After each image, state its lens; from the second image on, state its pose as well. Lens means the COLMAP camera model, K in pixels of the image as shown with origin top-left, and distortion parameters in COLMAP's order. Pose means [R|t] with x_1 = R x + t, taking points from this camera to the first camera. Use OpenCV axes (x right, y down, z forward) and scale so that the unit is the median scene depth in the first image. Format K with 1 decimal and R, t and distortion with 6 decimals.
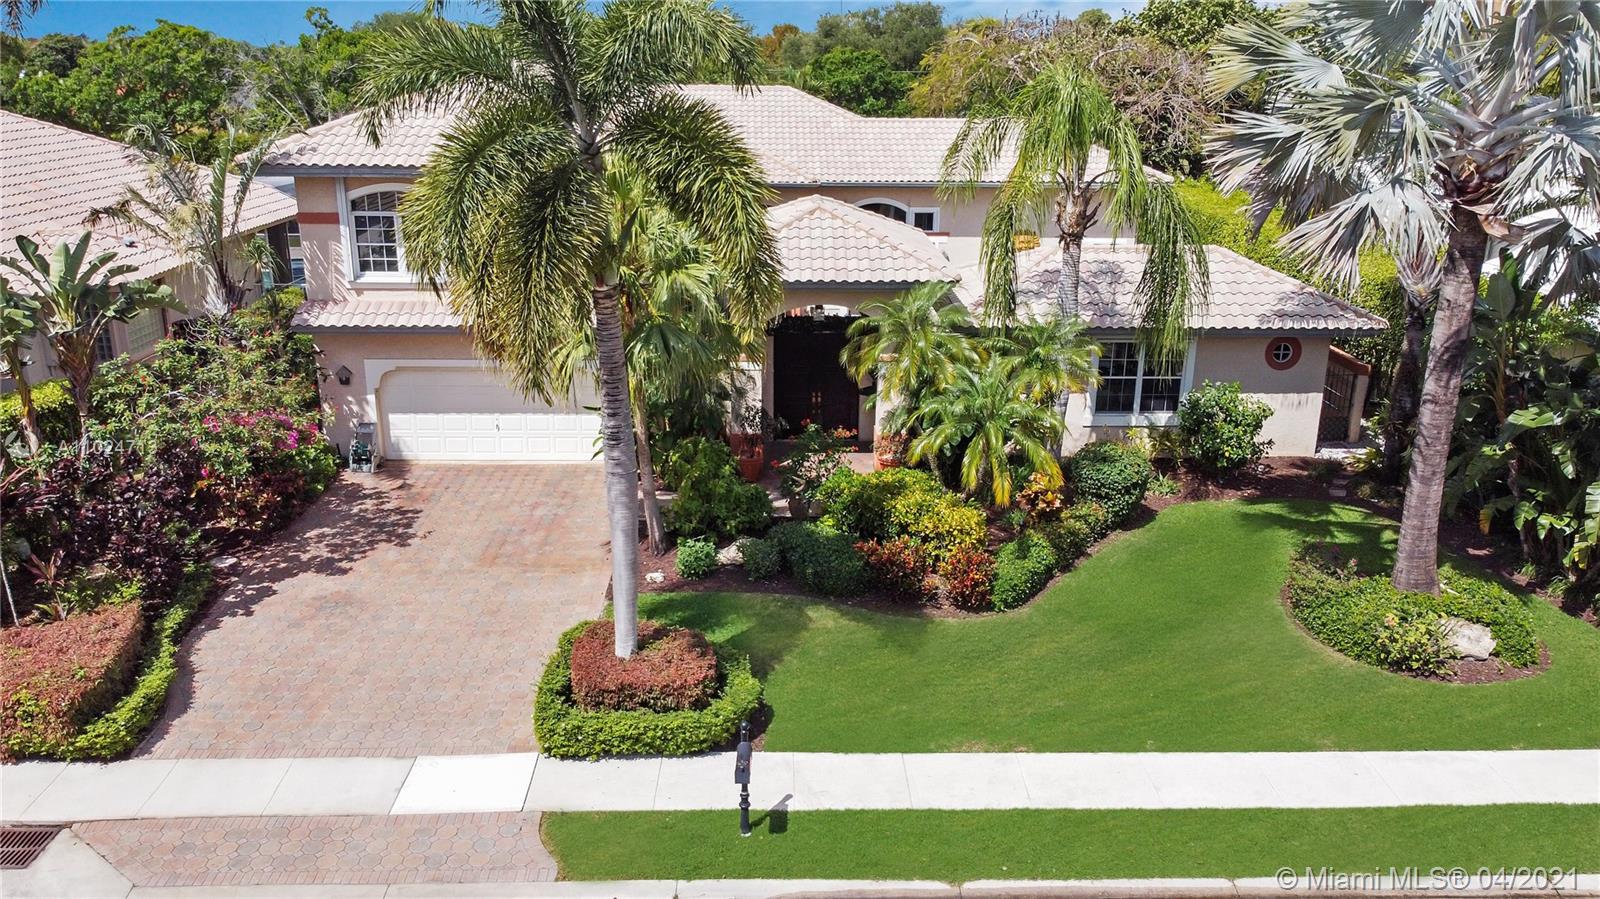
lens RADIAL K [[1196.6, 0, 800.0], [0, 1196.6, 449.5], [0, 0, 1]] dist [0.004251, -0.000832]
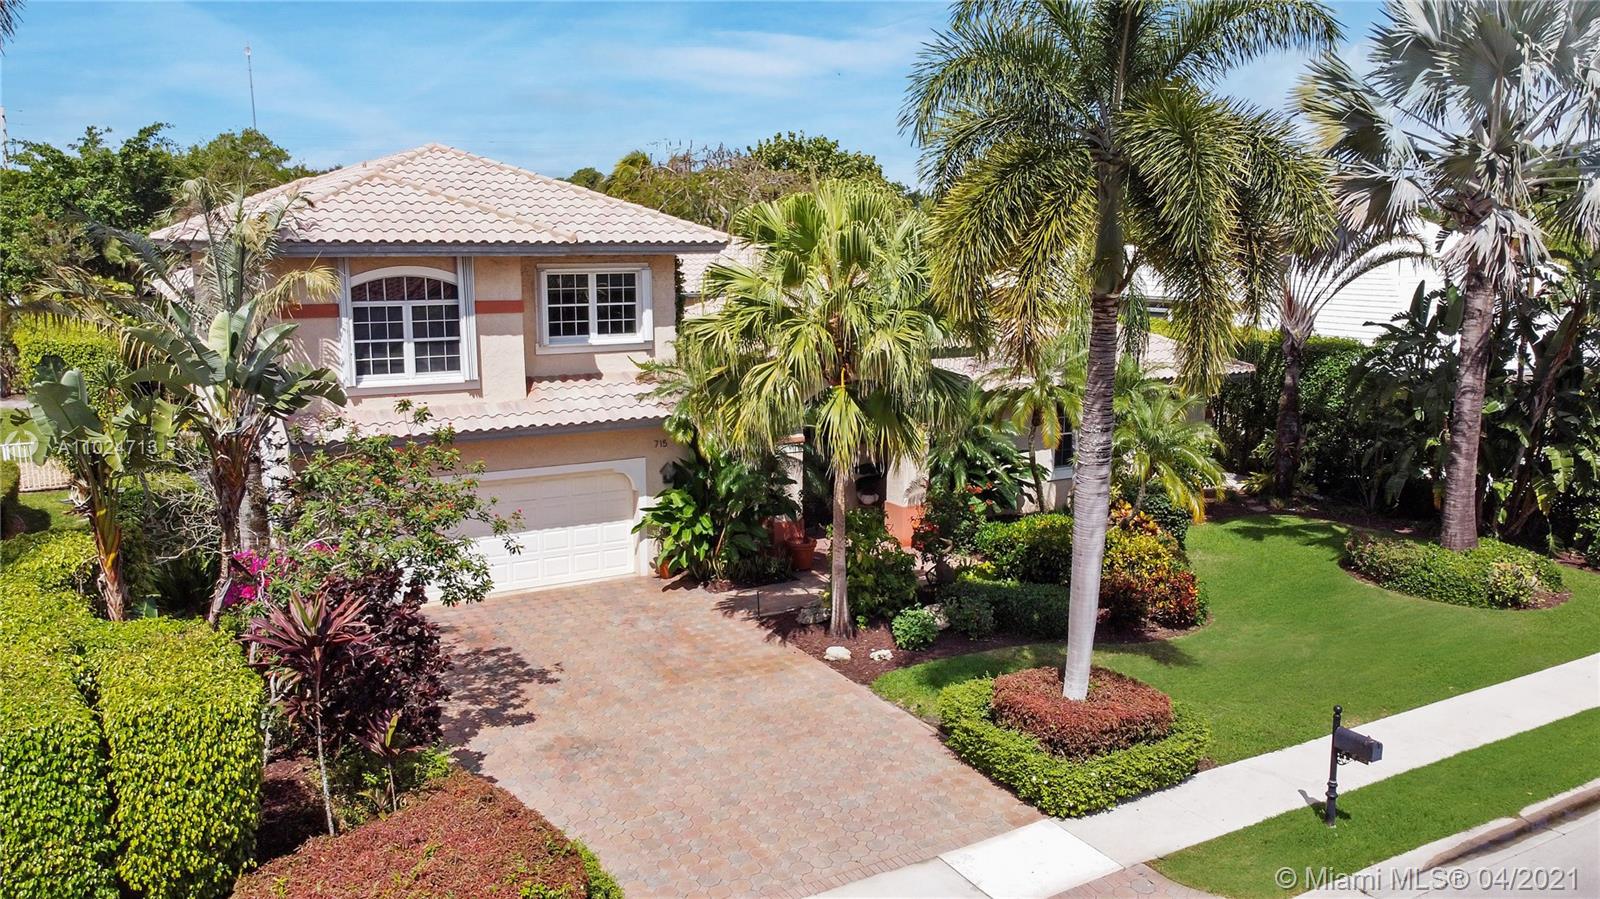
lens RADIAL K [[1196.6, 0, 800.0], [0, 1196.6, 449.5], [0, 0, 1]] dist [0.004251, -0.000832]
pose [[0.882625, -0.089166, 0.461544, -0.552176], [0.149894, 0.983976, -0.096553, 0.028485], [-0.445539, 0.154403, 0.881847, 0.177370]]
